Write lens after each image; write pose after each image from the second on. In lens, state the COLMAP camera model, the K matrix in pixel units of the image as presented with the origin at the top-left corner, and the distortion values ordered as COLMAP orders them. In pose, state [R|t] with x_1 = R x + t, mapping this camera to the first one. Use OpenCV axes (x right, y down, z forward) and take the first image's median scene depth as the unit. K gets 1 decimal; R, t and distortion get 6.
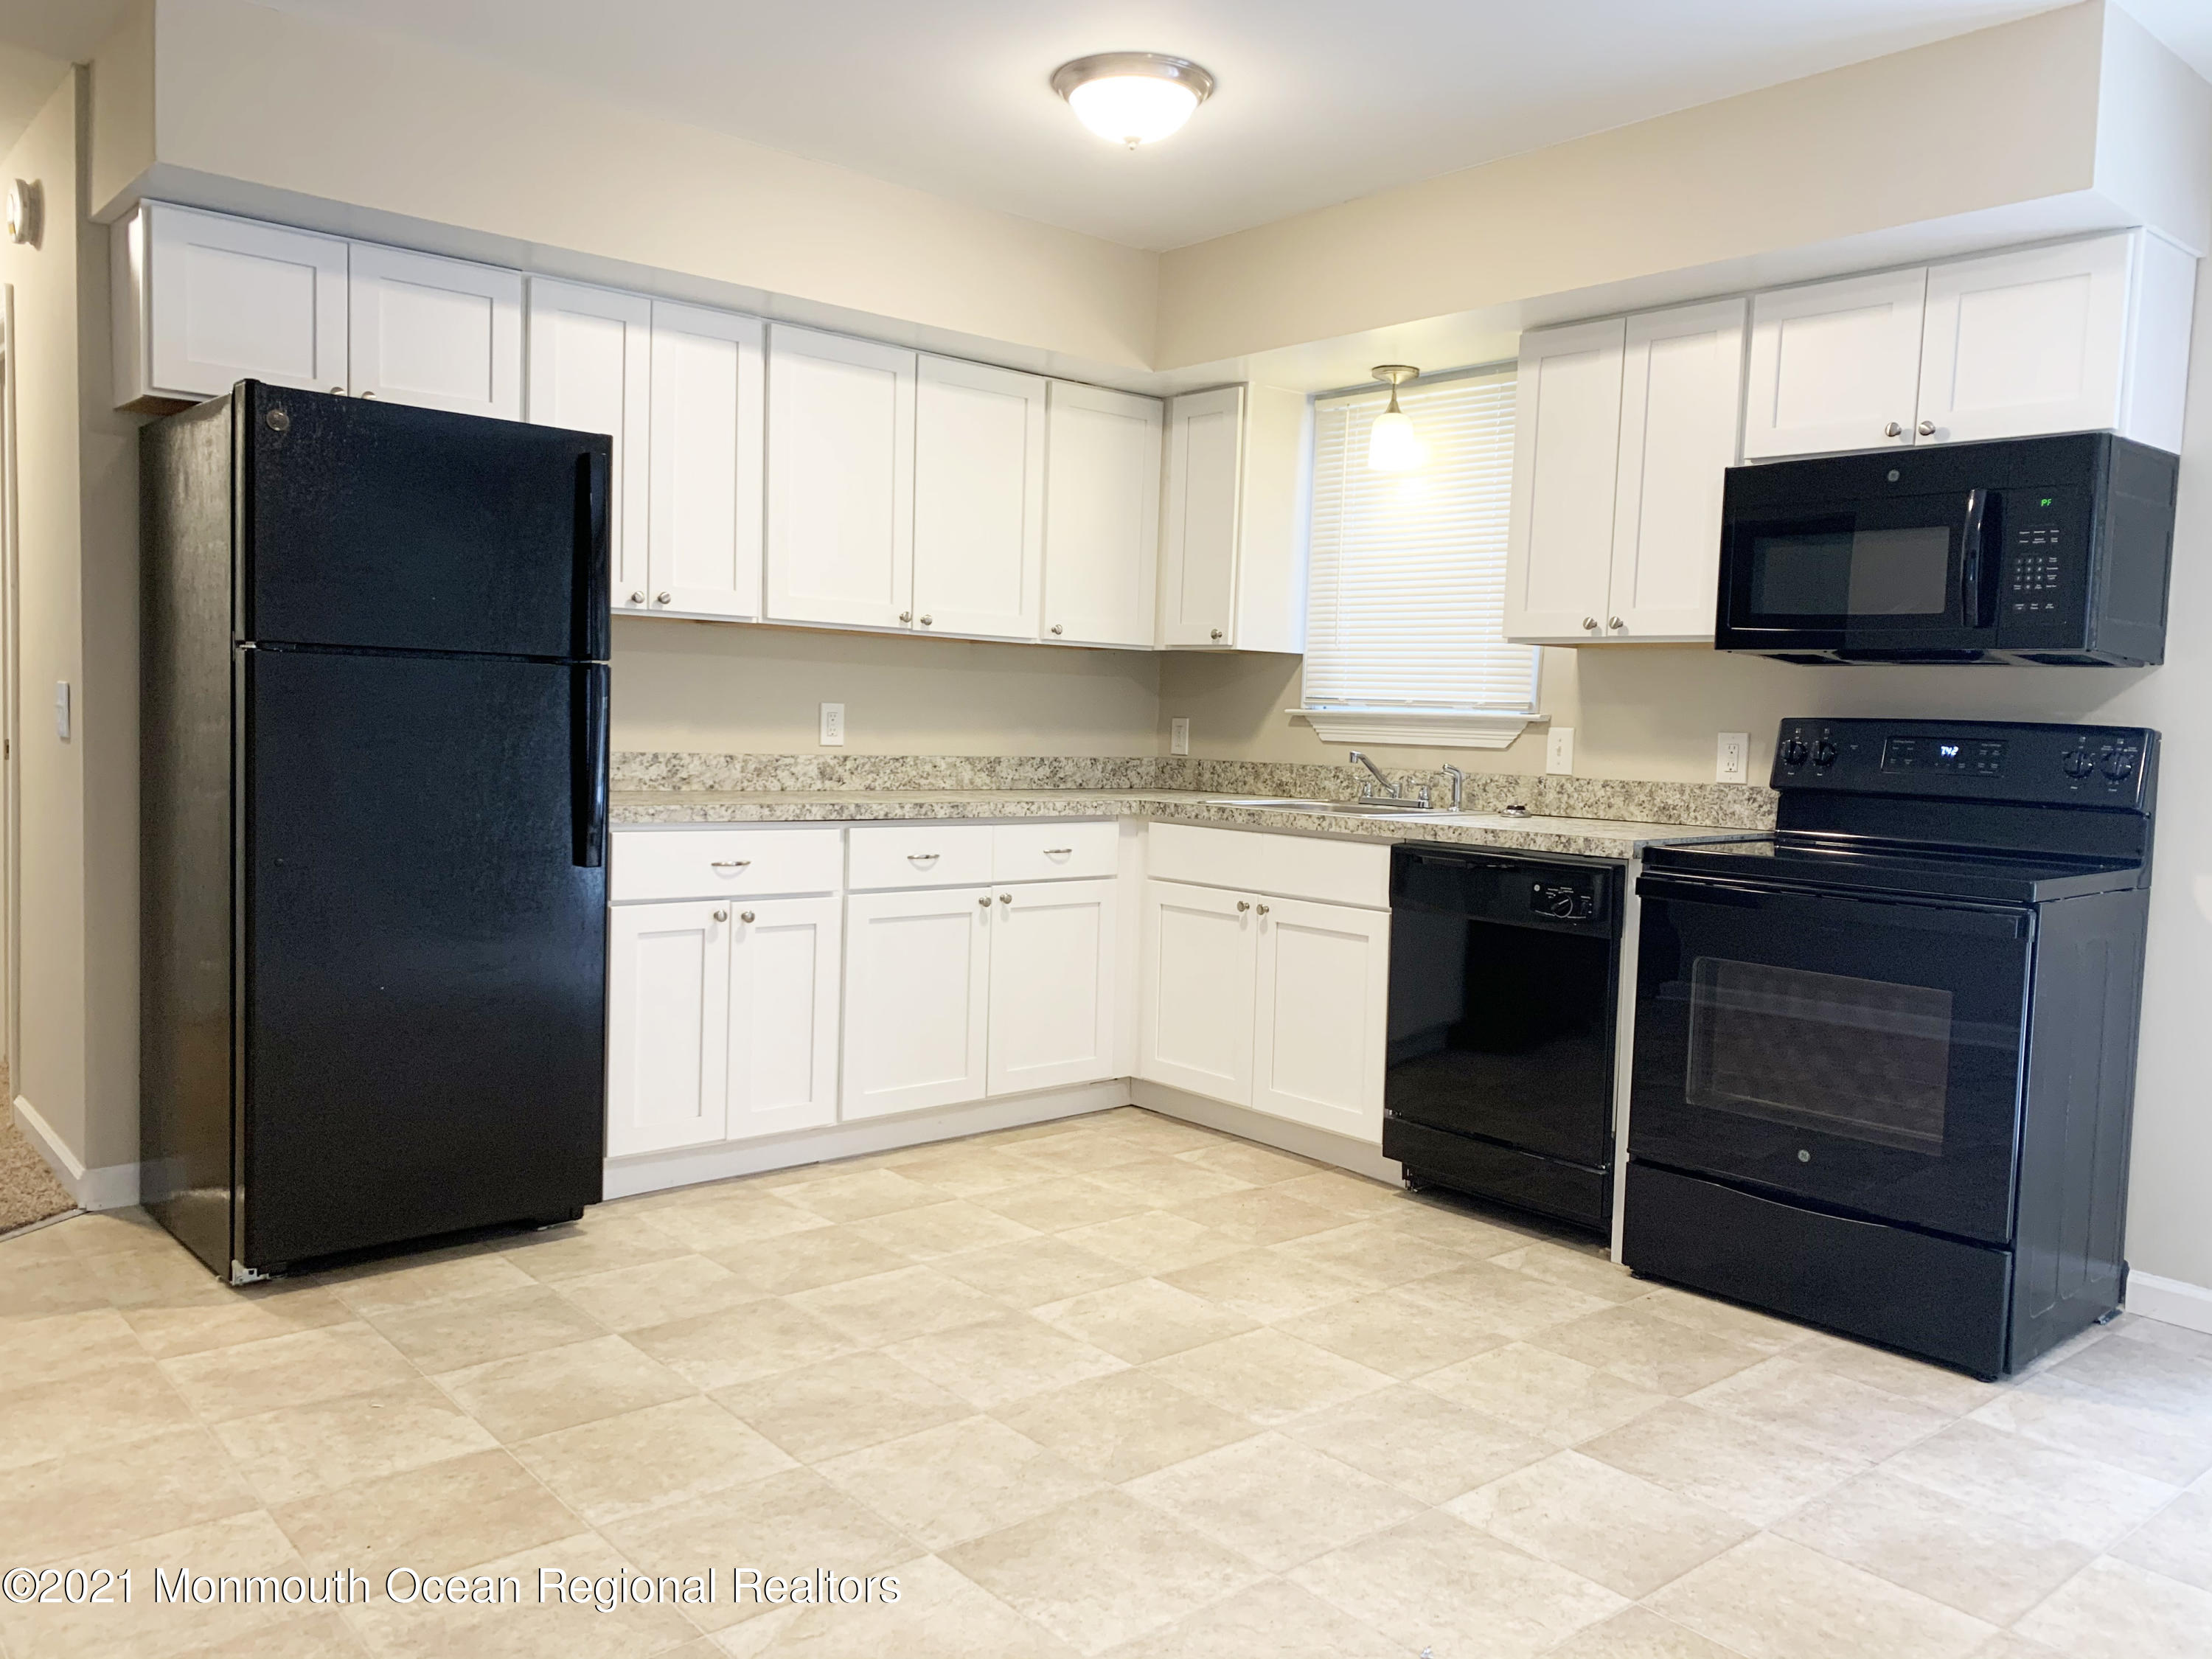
lens RADIAL K [[1701.6, 0, 1113.8], [0, 1701.6, 829.2], [0, 0, 1]] dist [0.038344, -0.038245]
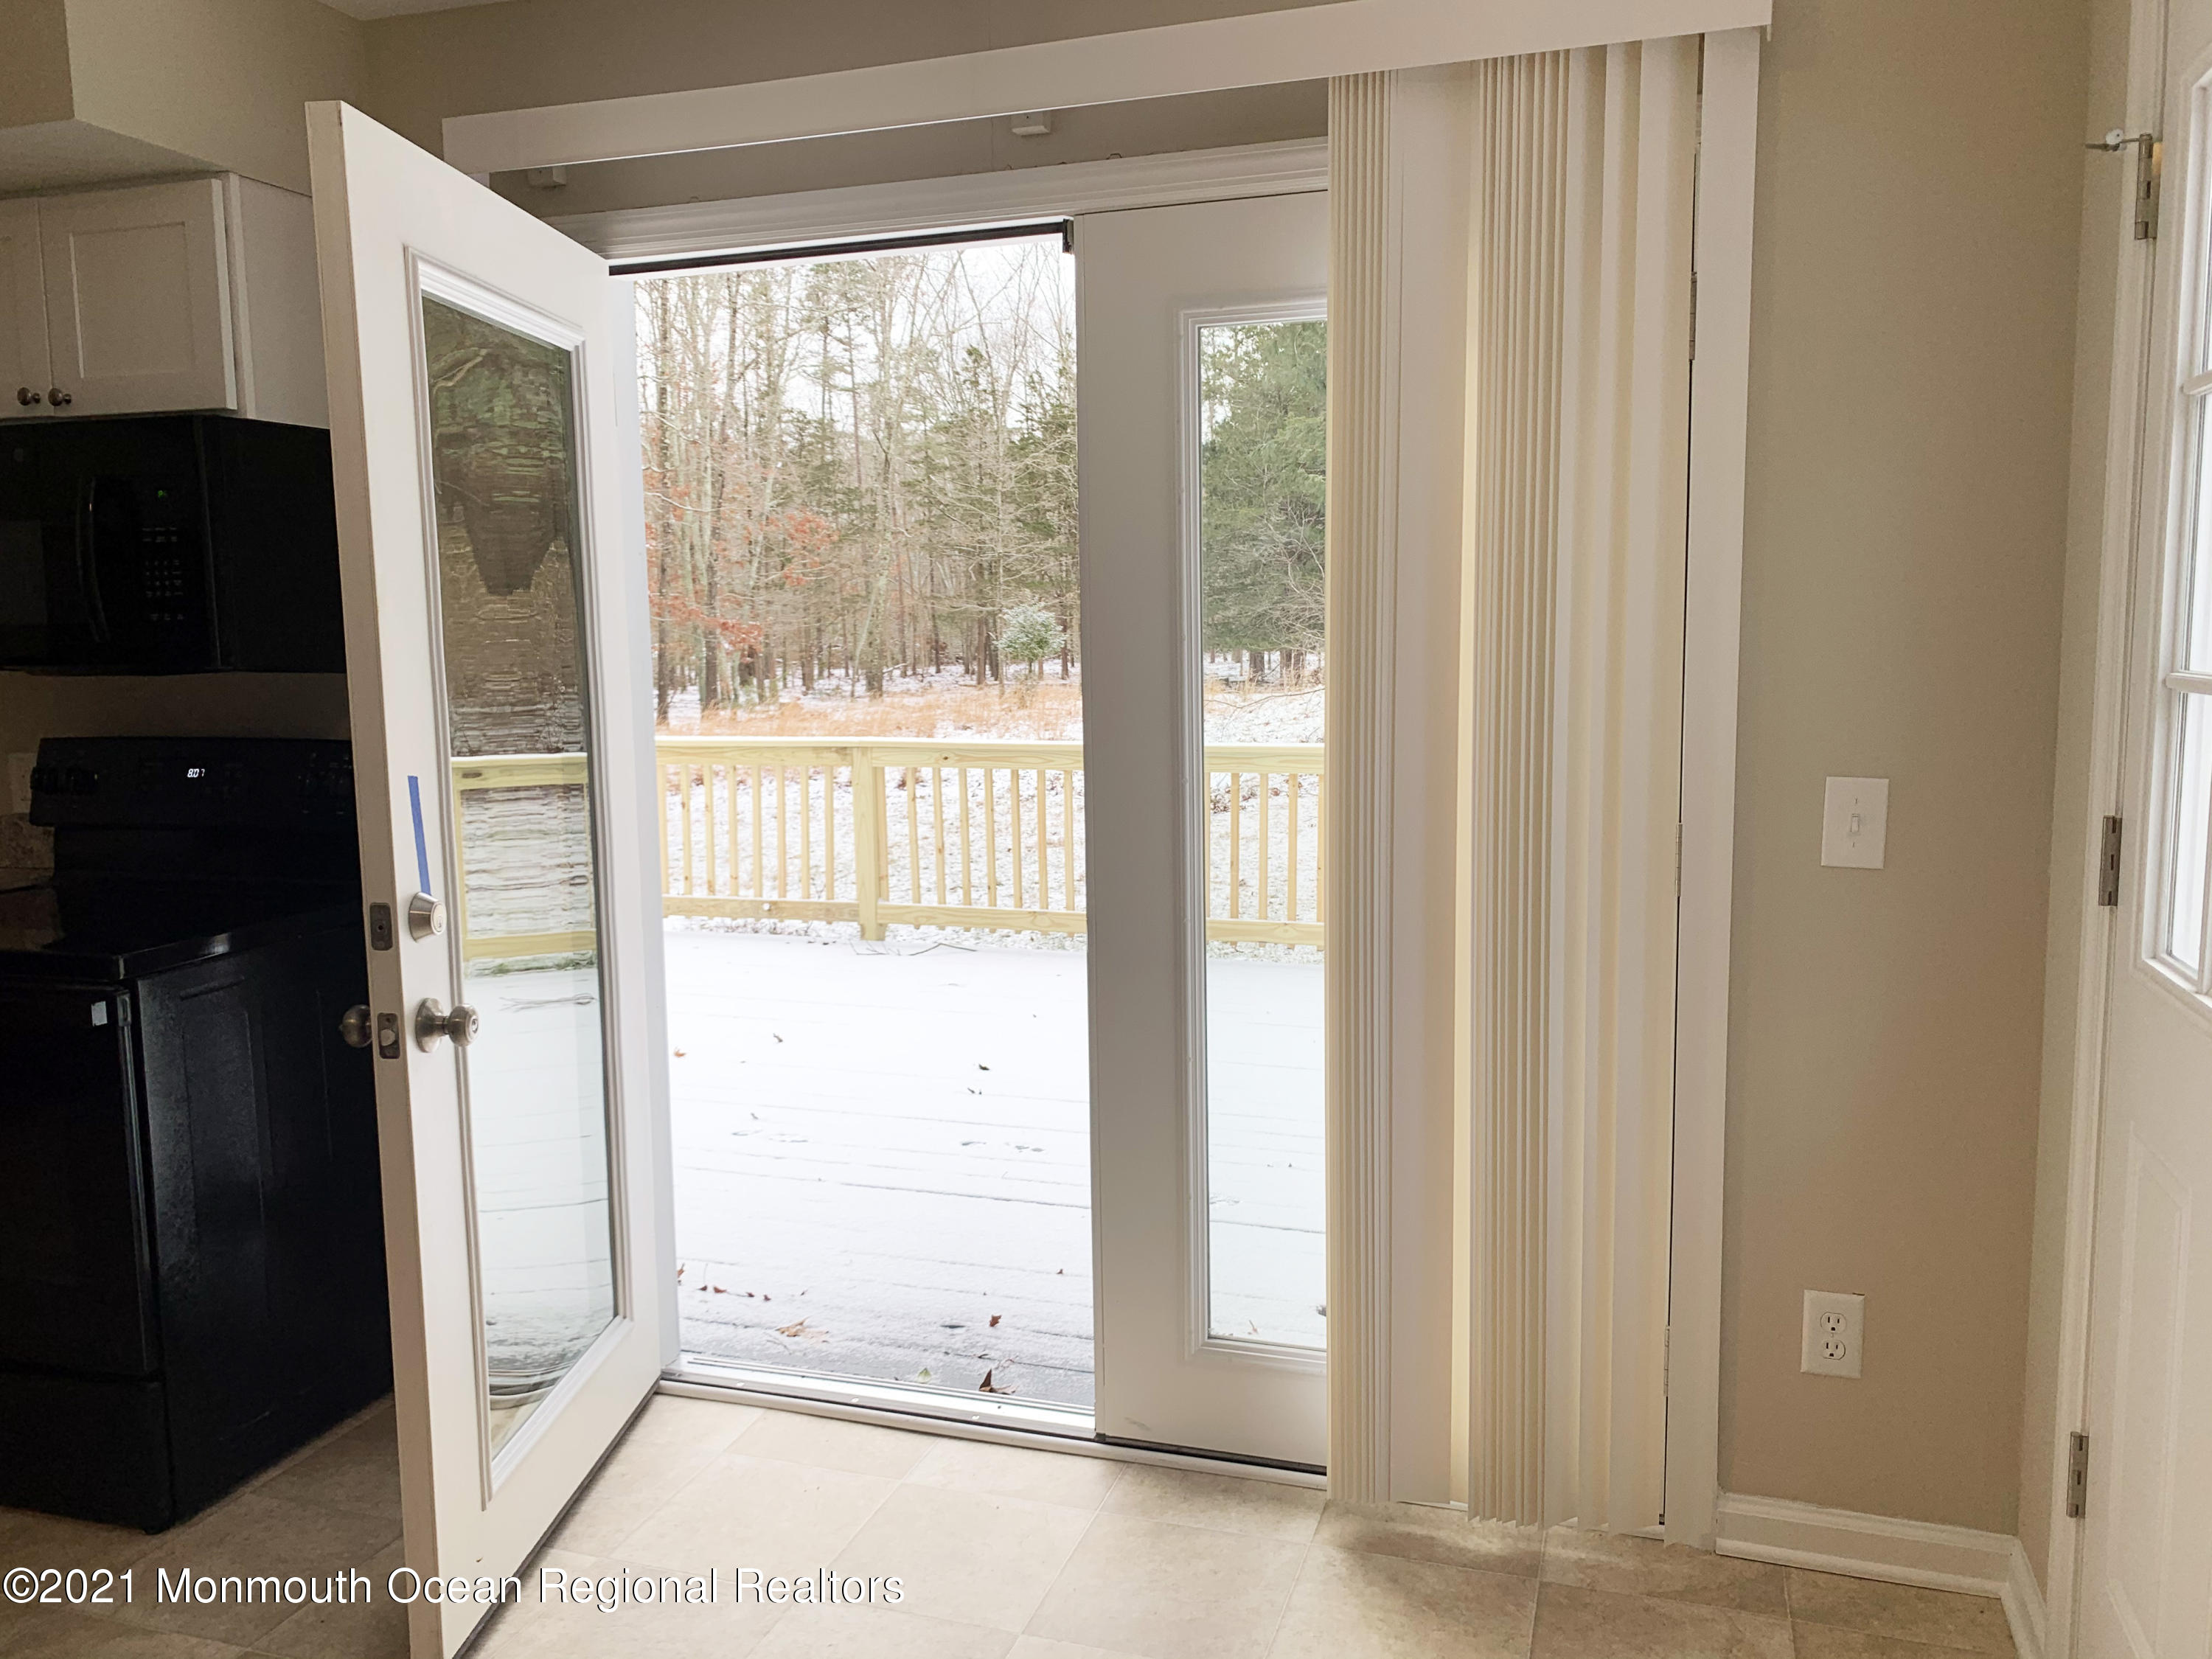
lens RADIAL K [[1701.6, 0, 1122.3], [0, 1701.6, 835.6], [0, 0, 1]] dist [0.038344, -0.038245]
pose [[0.856286, -0.107367, 0.505219, 0.459153], [0.076980, 0.993760, 0.080718, -0.049780], [-0.510733, -0.030226, 0.859208, 0.021967]]
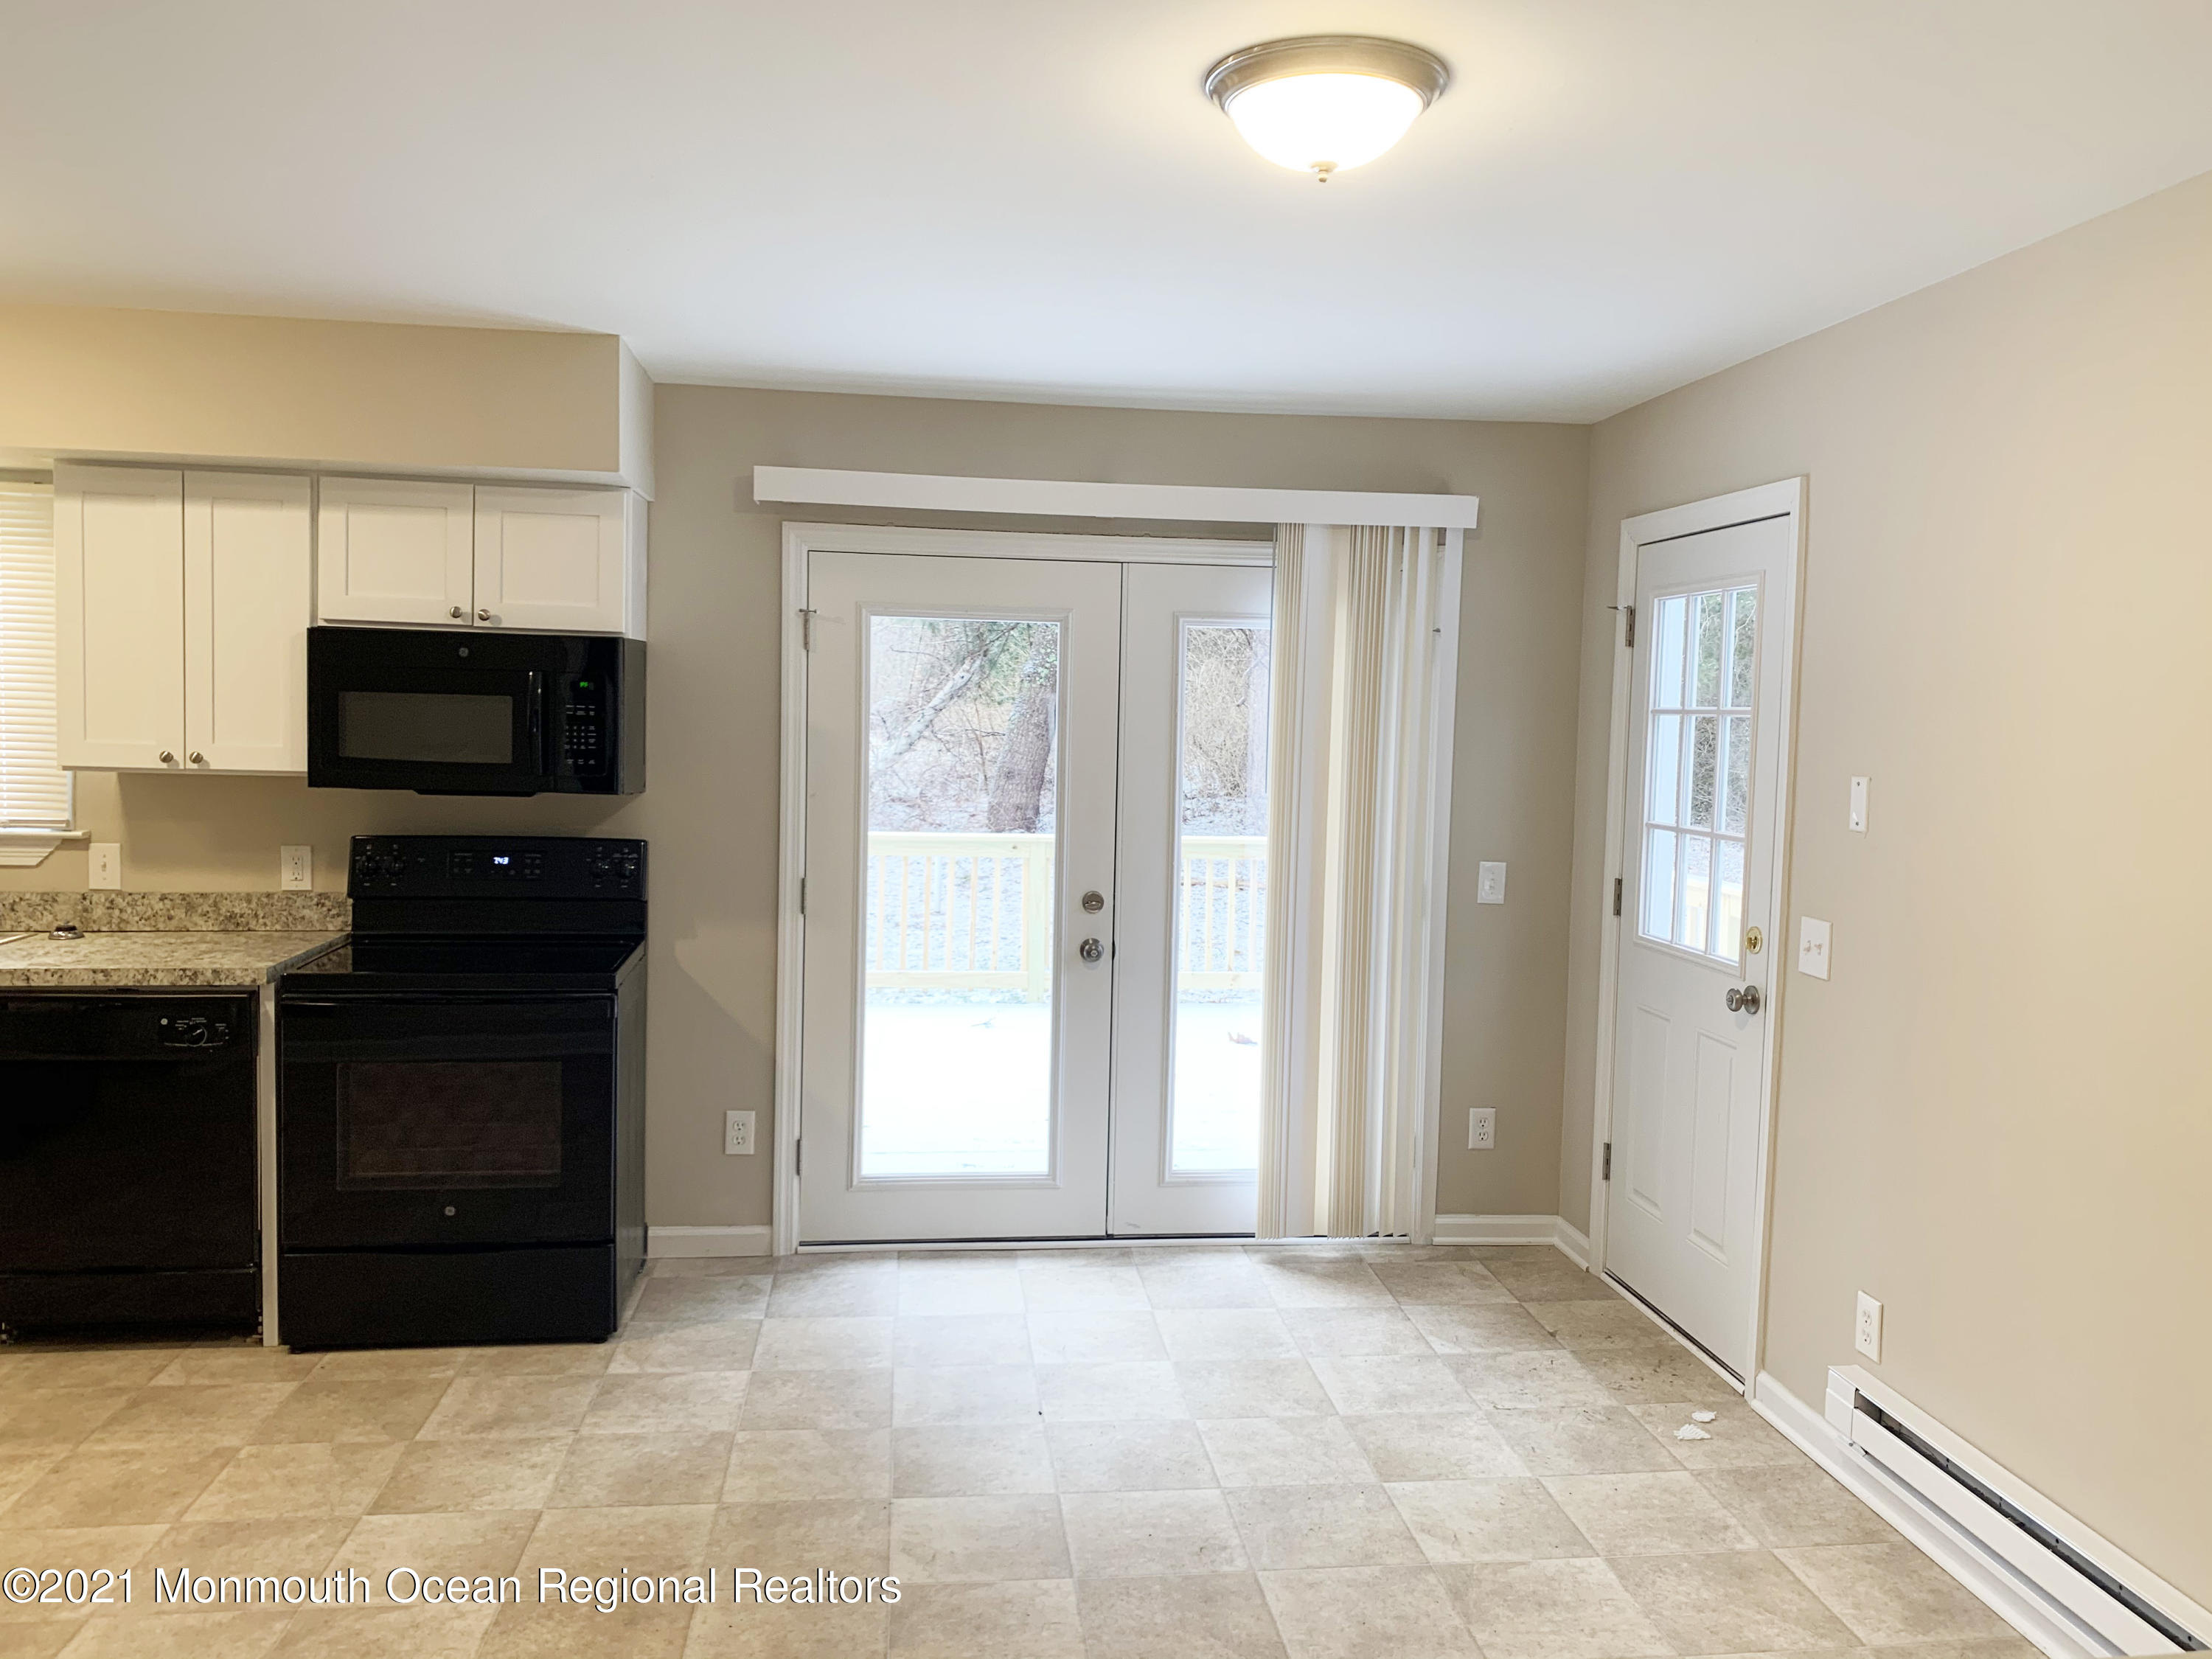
lens RADIAL K [[1701.6, 0, 1123.4], [0, 1701.6, 812.2], [0, 0, 1]] dist [0.038344, -0.038245]
pose [[0.552798, -0.069483, 0.830414, -0.312305], [0.049866, 0.997490, 0.050267, -0.125153], [-0.831822, 0.013622, 0.554875, -0.086064]]
